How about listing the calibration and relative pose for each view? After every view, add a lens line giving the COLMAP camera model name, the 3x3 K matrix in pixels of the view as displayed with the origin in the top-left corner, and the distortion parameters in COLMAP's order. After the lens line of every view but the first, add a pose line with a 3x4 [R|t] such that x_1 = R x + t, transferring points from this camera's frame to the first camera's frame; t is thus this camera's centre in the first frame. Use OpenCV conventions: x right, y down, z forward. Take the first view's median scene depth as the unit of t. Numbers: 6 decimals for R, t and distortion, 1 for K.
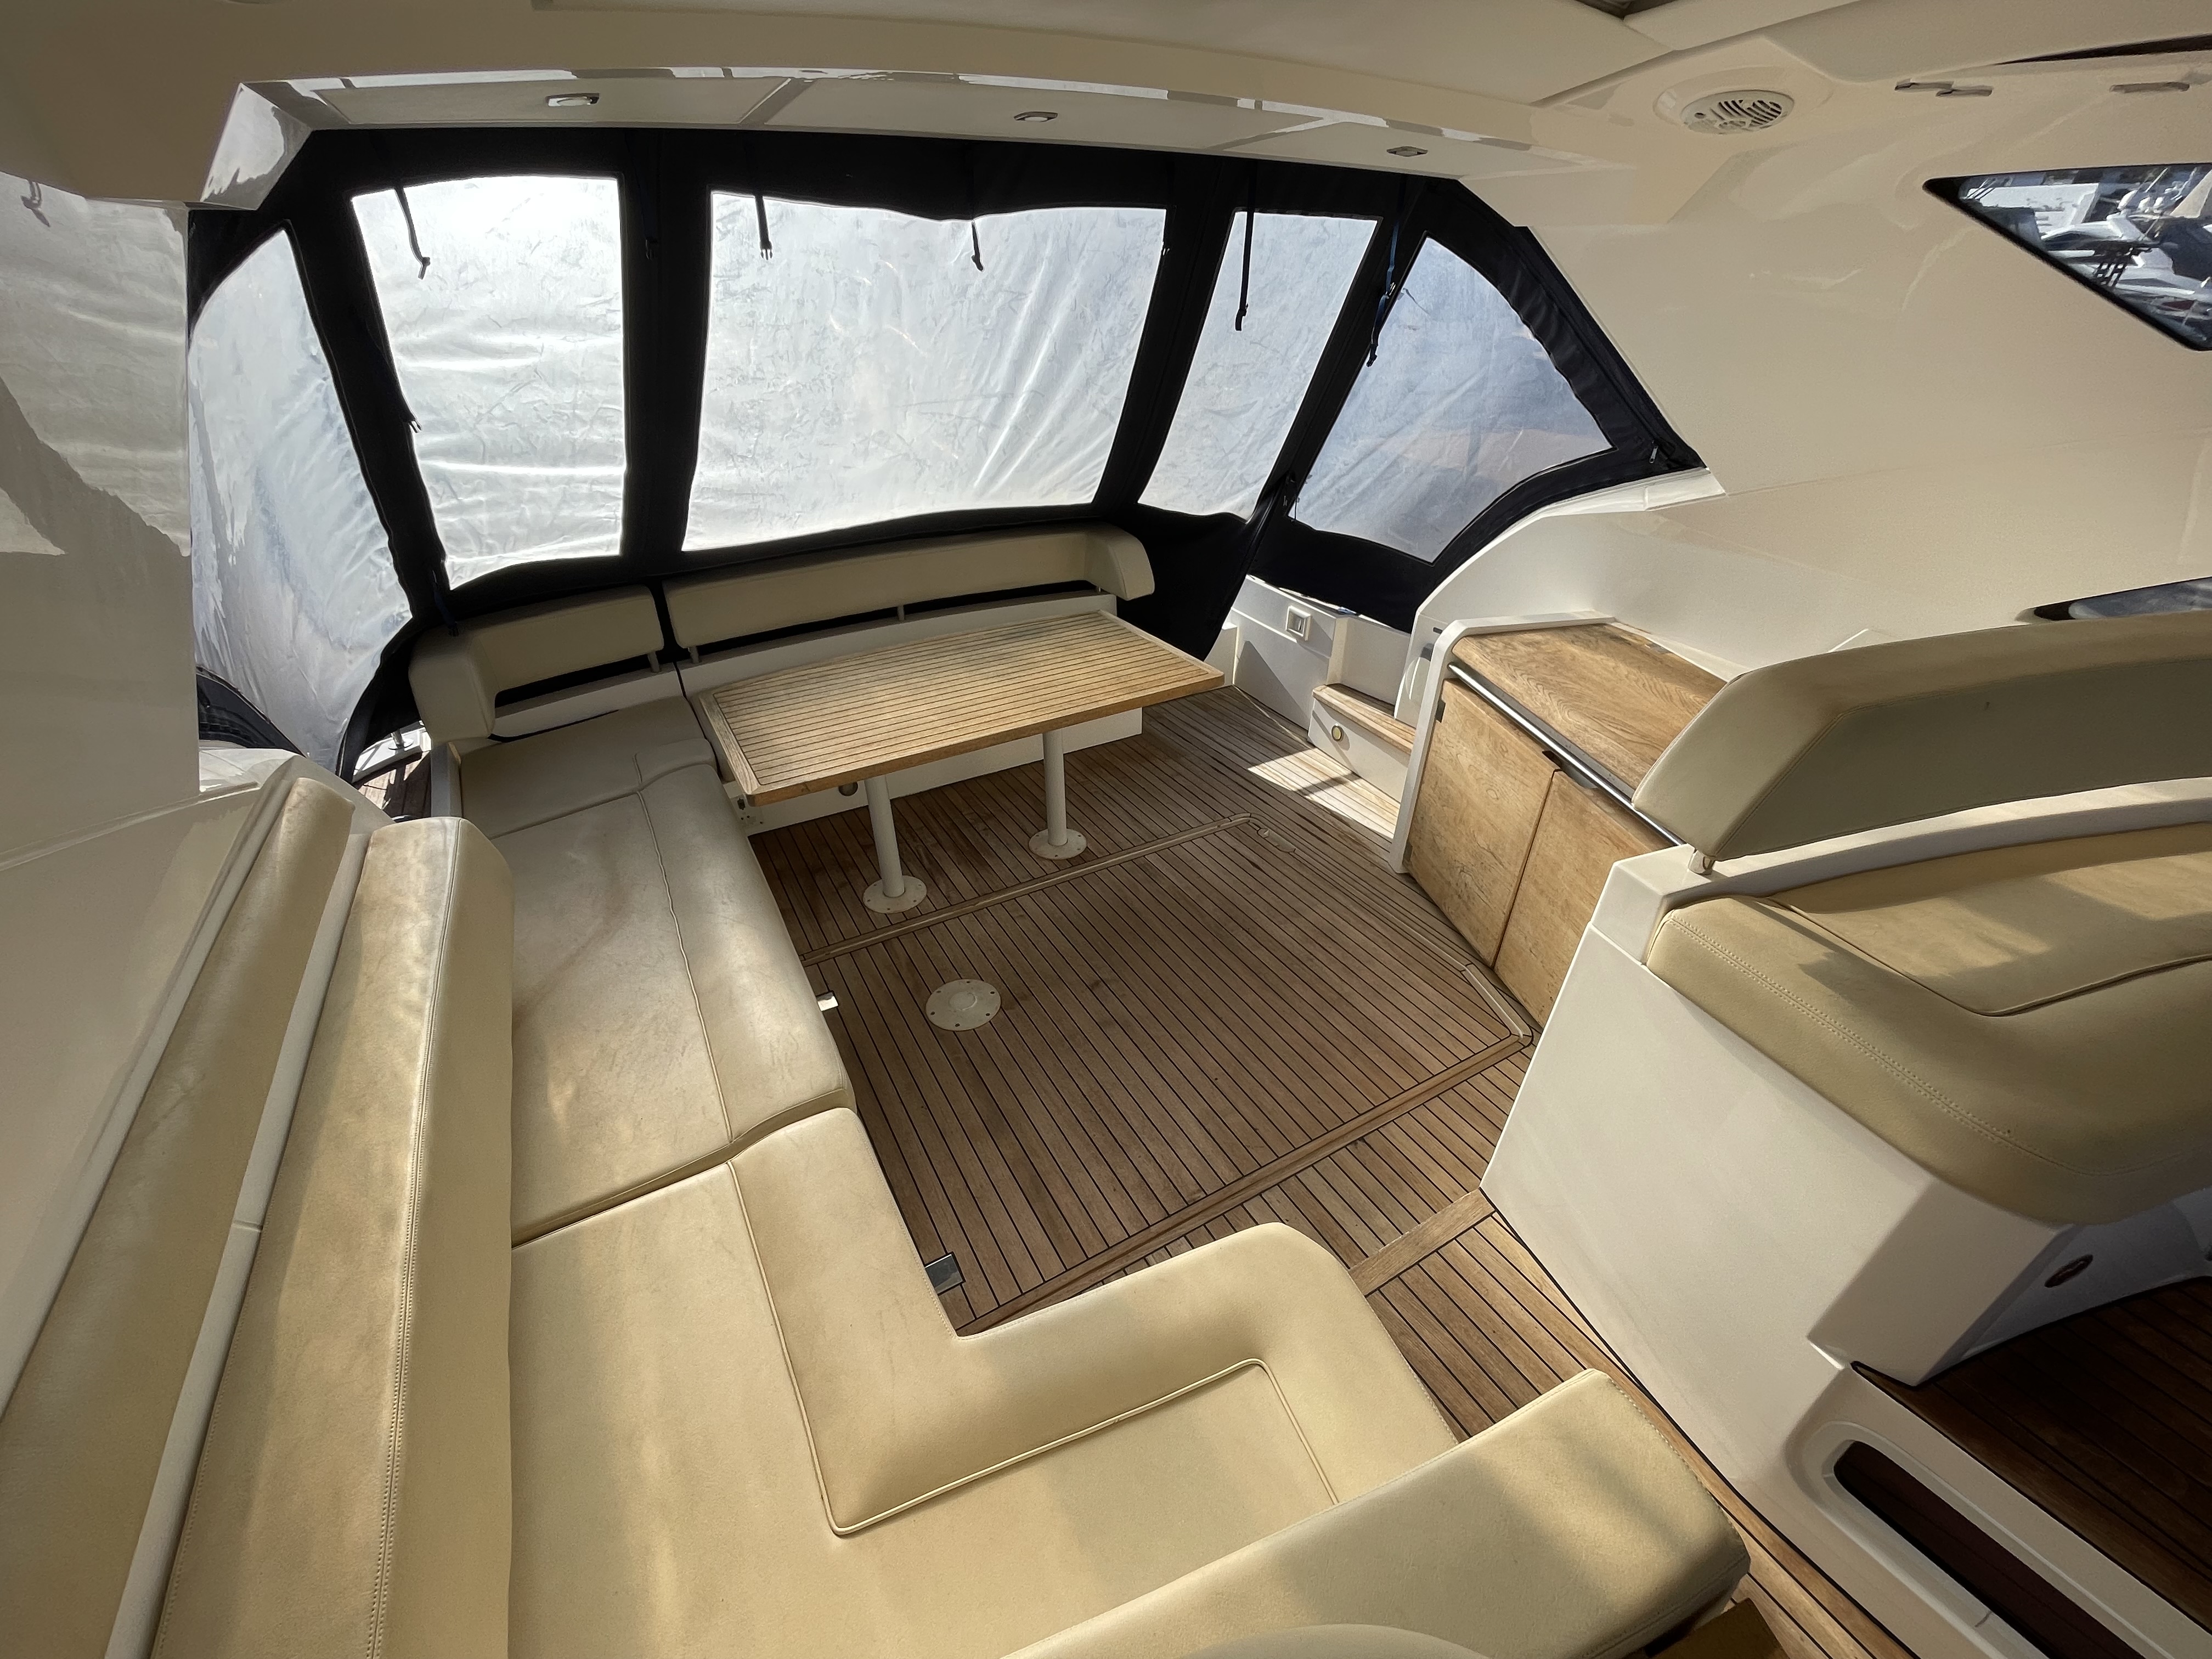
lens RADIAL K [[893.8, 0, 1099.5], [0, 893.8, 821.9], [0, 0, 1]] dist [-0.001221, -0.000893]
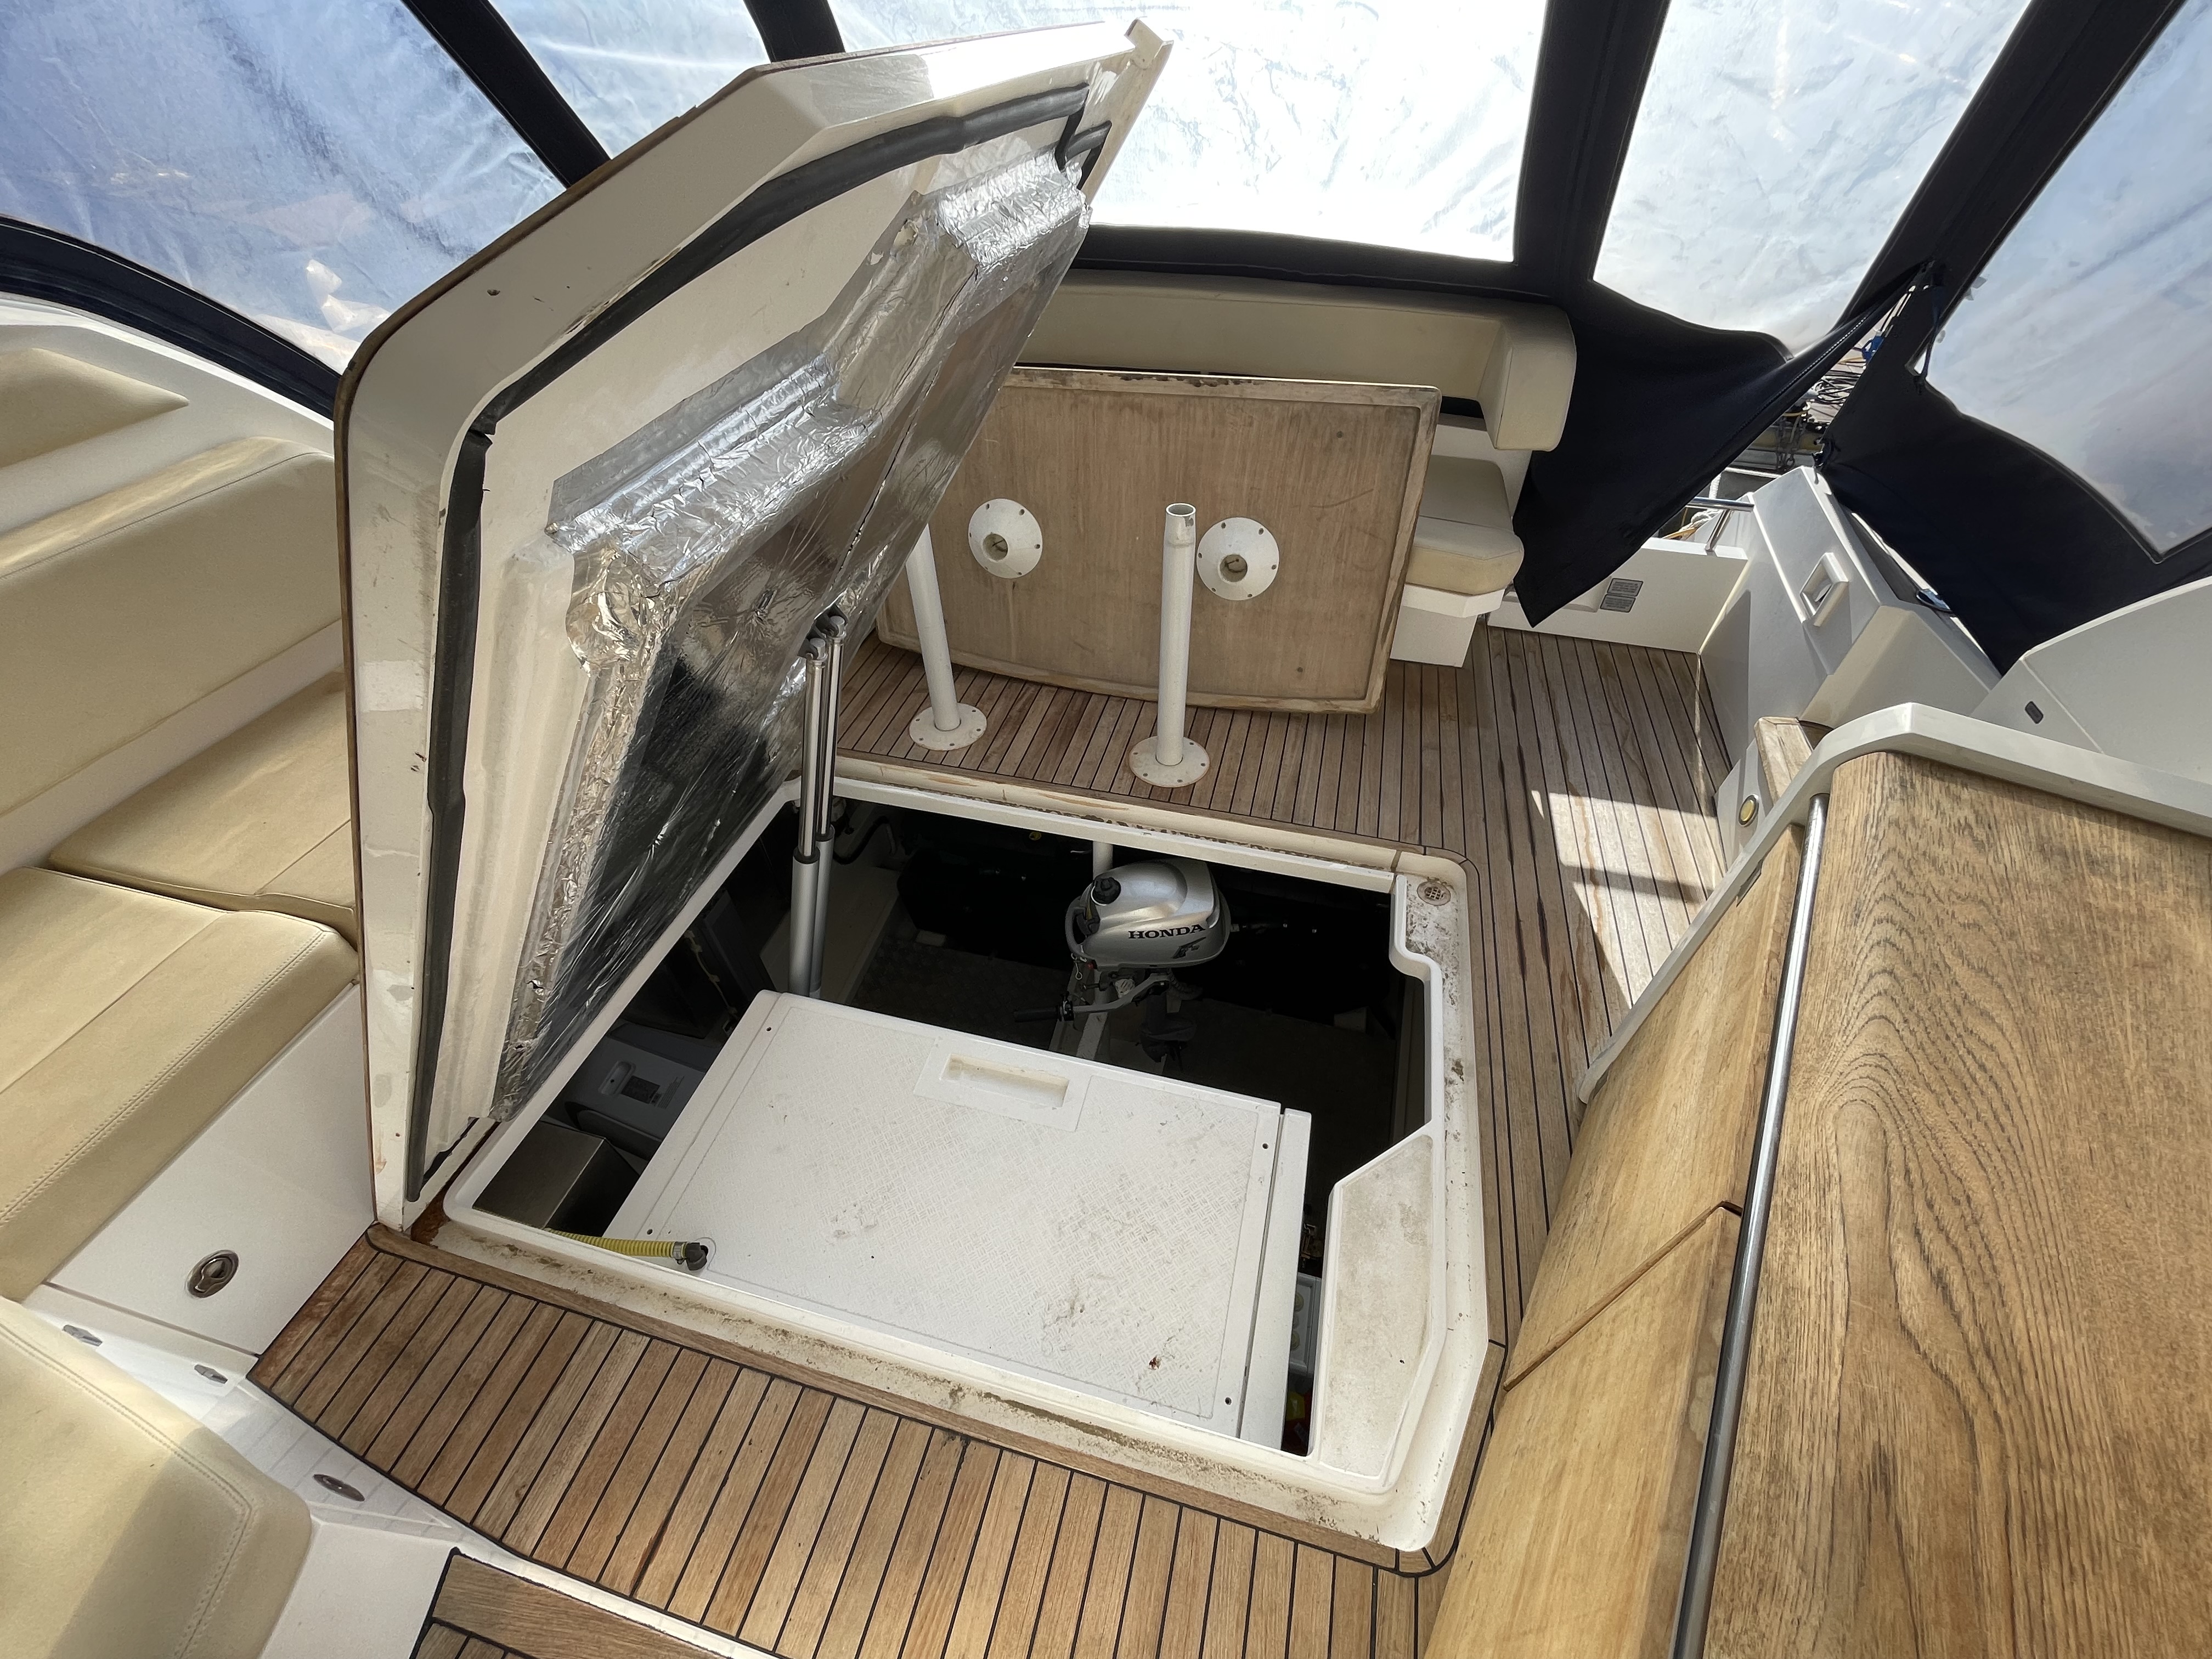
lens RADIAL K [[893.8, 0, 1113.2], [0, 893.8, 824.0], [0, 0, 1]] dist [-0.001221, -0.000893]
pose [[0.719279, 0.484472, -0.497921, 0.383369], [-0.362100, 0.873107, 0.326448, -0.189308], [0.592893, -0.054510, 0.803434, 0.505897]]
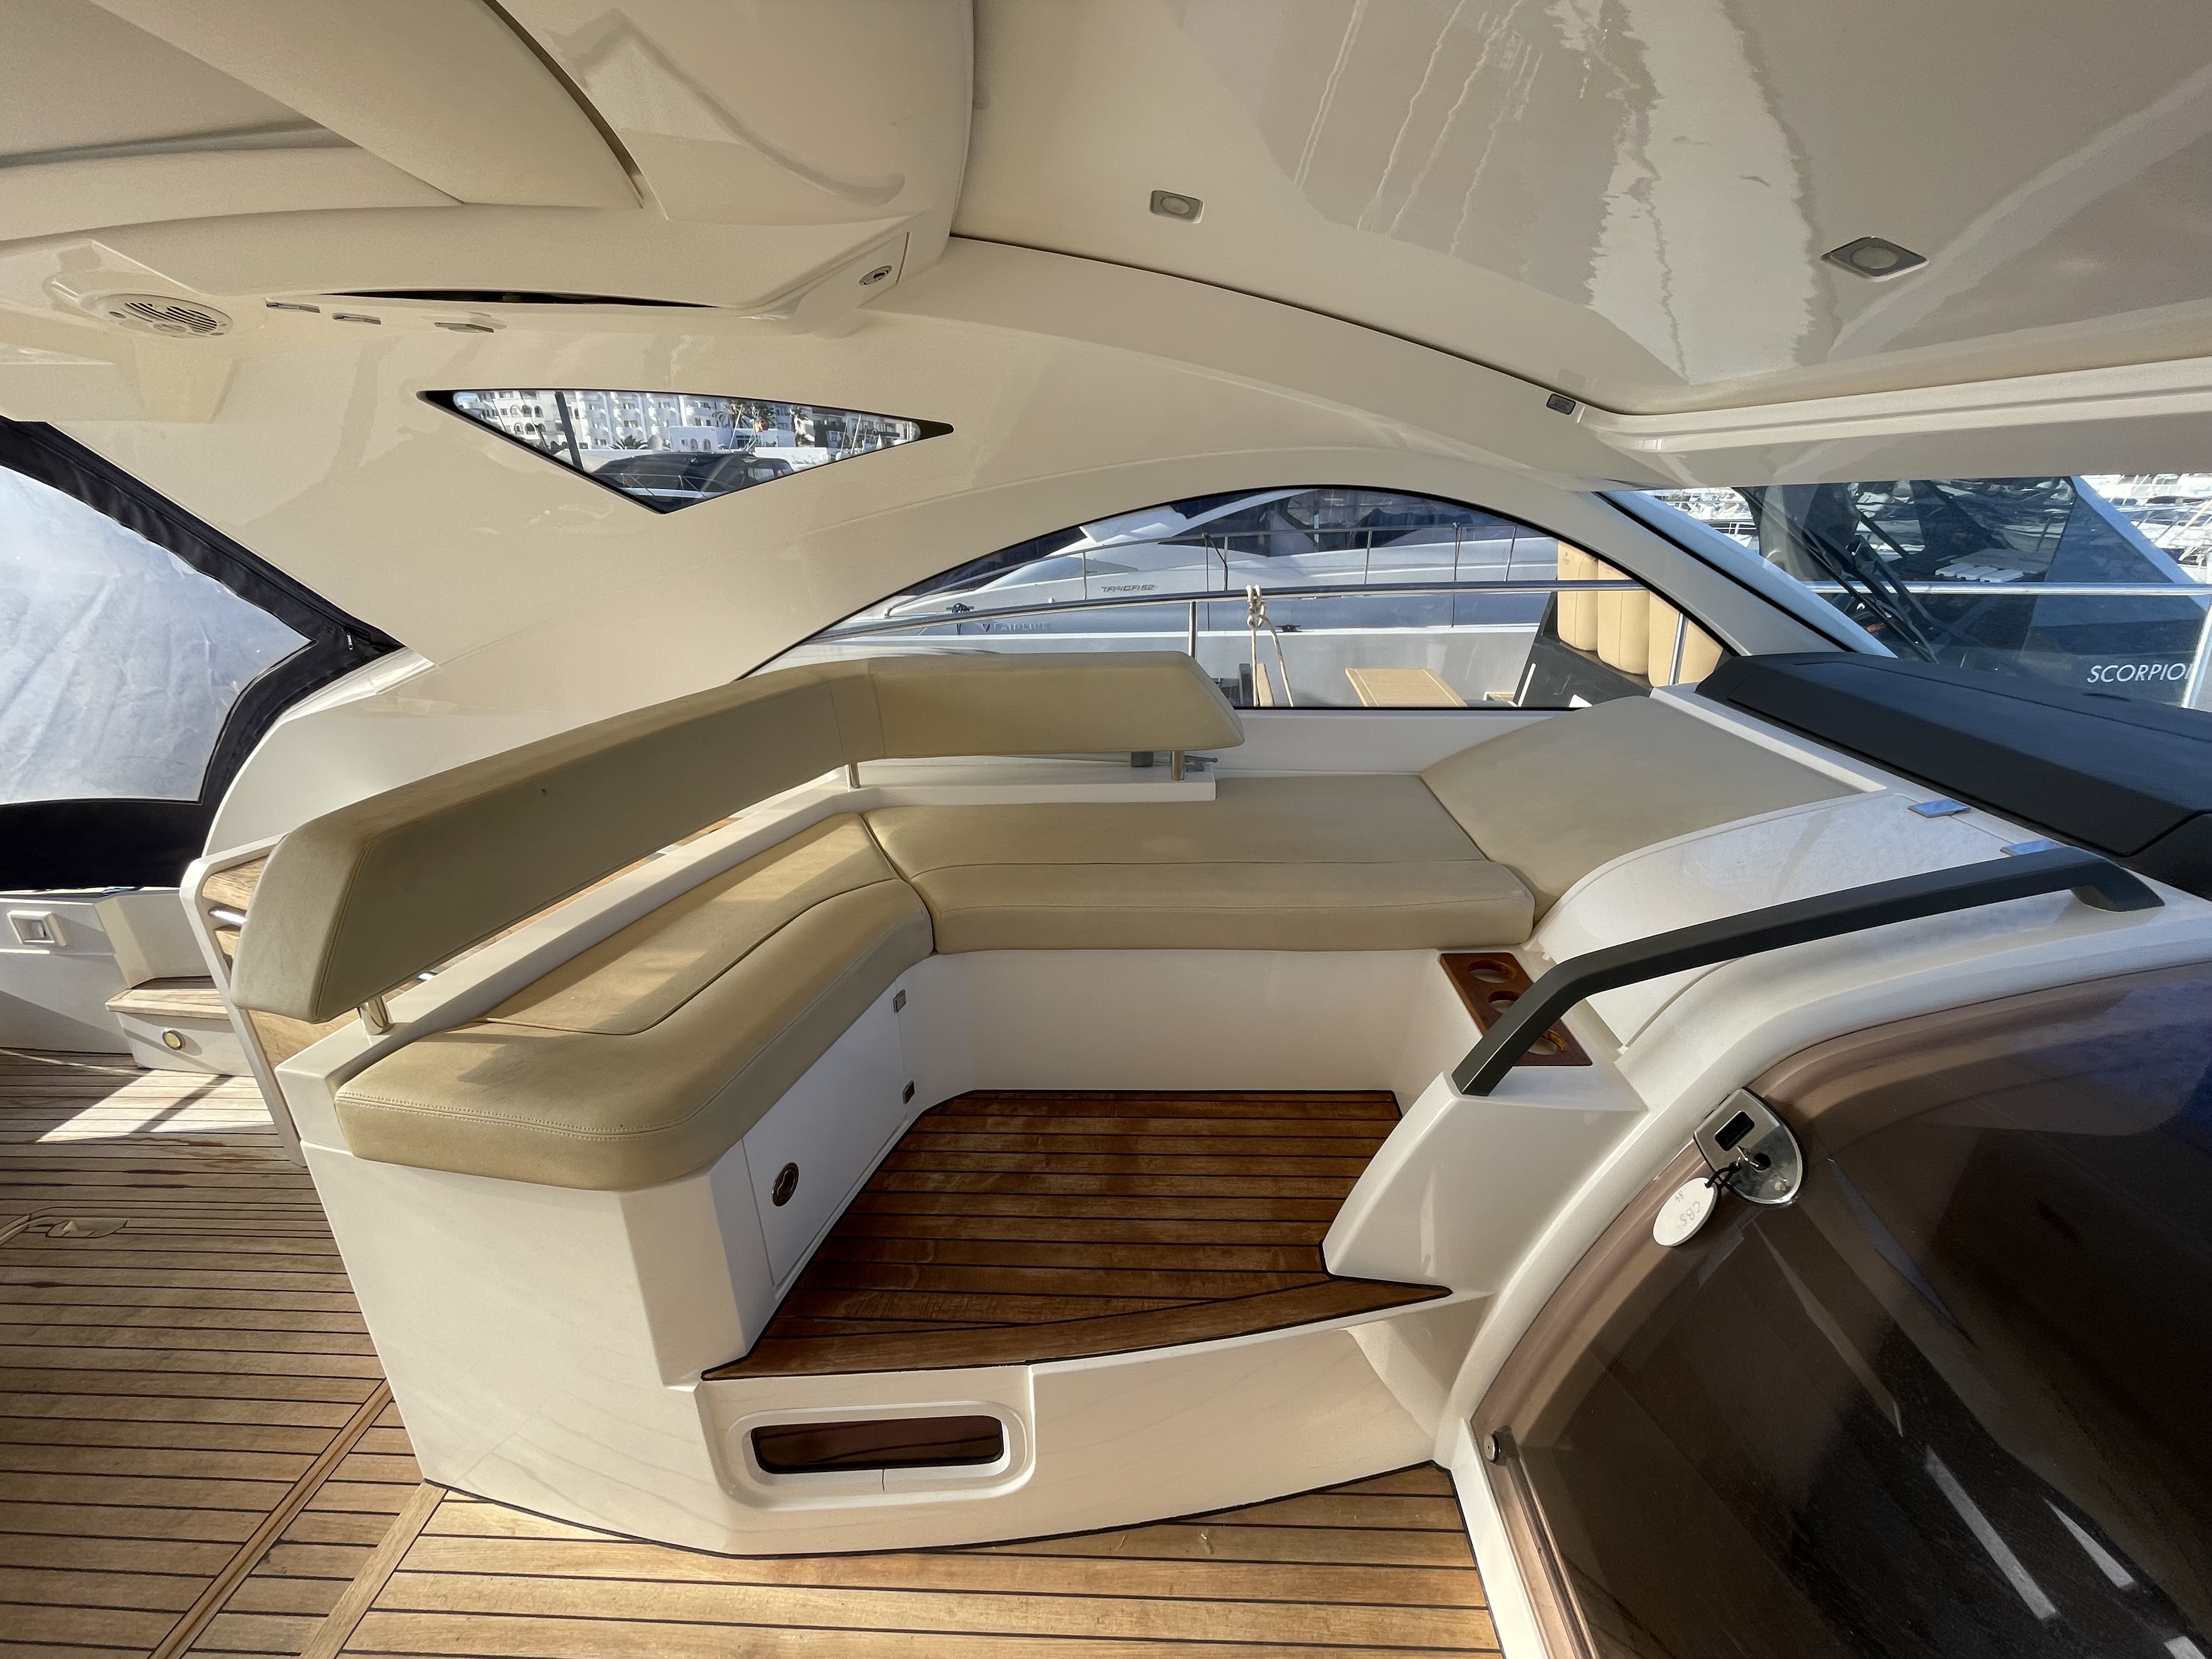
lens RADIAL K [[893.8, 0, 1115.8], [0, 893.8, 821.9], [0, 0, 1]] dist [-0.001221, -0.000893]
pose [[0.532774, -0.307158, 0.788547, 0.224886], [0.453653, 0.890268, 0.040275, 0.094874], [-0.714388, 0.336269, 0.613655, -0.114109]]
